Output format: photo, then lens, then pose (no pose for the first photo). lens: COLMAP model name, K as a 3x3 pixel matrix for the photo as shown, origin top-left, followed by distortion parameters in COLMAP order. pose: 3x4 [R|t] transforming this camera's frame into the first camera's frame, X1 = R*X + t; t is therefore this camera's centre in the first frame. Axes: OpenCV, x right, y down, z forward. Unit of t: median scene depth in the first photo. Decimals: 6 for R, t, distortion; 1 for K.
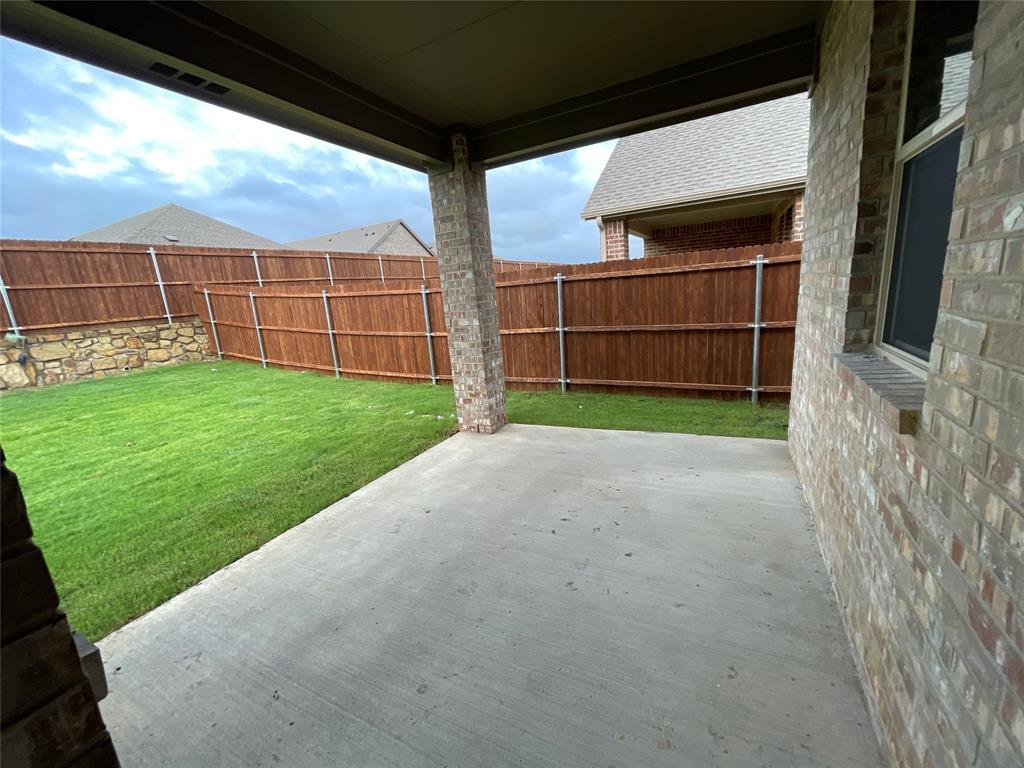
lens RADIAL K [[413.4, 0, 508.0], [0, 413.4, 382.2], [0, 0, 1]] dist [-0.005479, 0.000291]
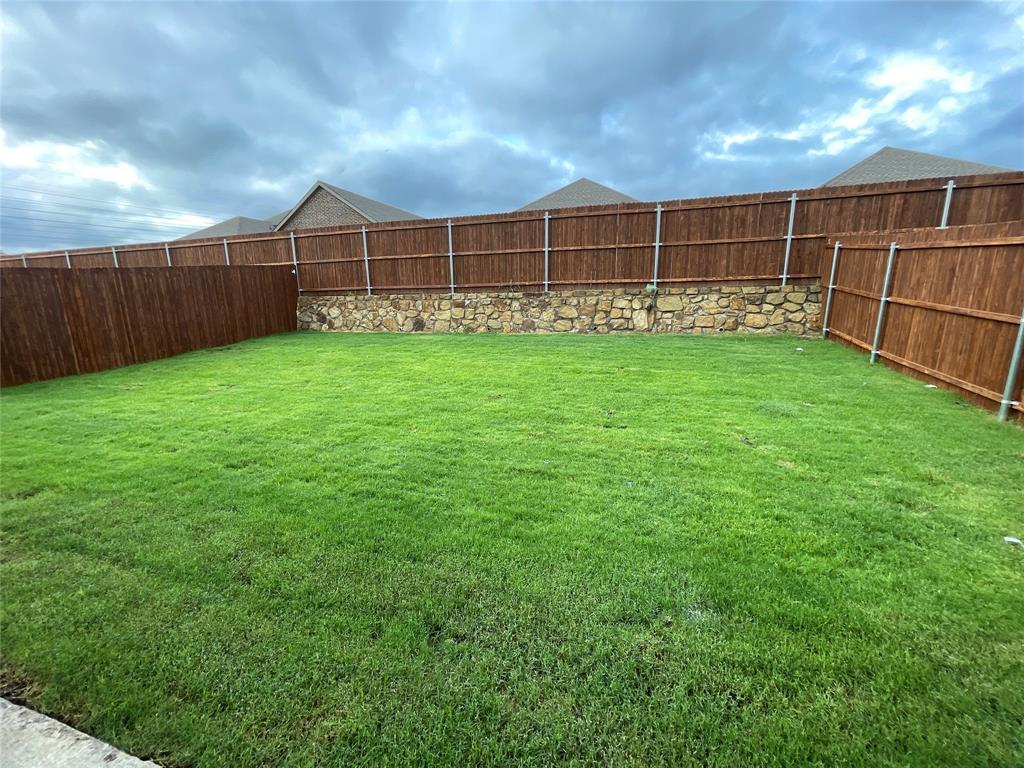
lens RADIAL K [[413.4, 0, 508.0], [0, 413.4, 382.2], [0, 0, 1]] dist [-0.005479, 0.000291]
pose [[0.182780, 0.275865, -0.943658, -0.081216], [-0.208309, 0.948902, 0.237050, -0.042499], [0.960832, 0.153244, 0.230906, 0.330214]]
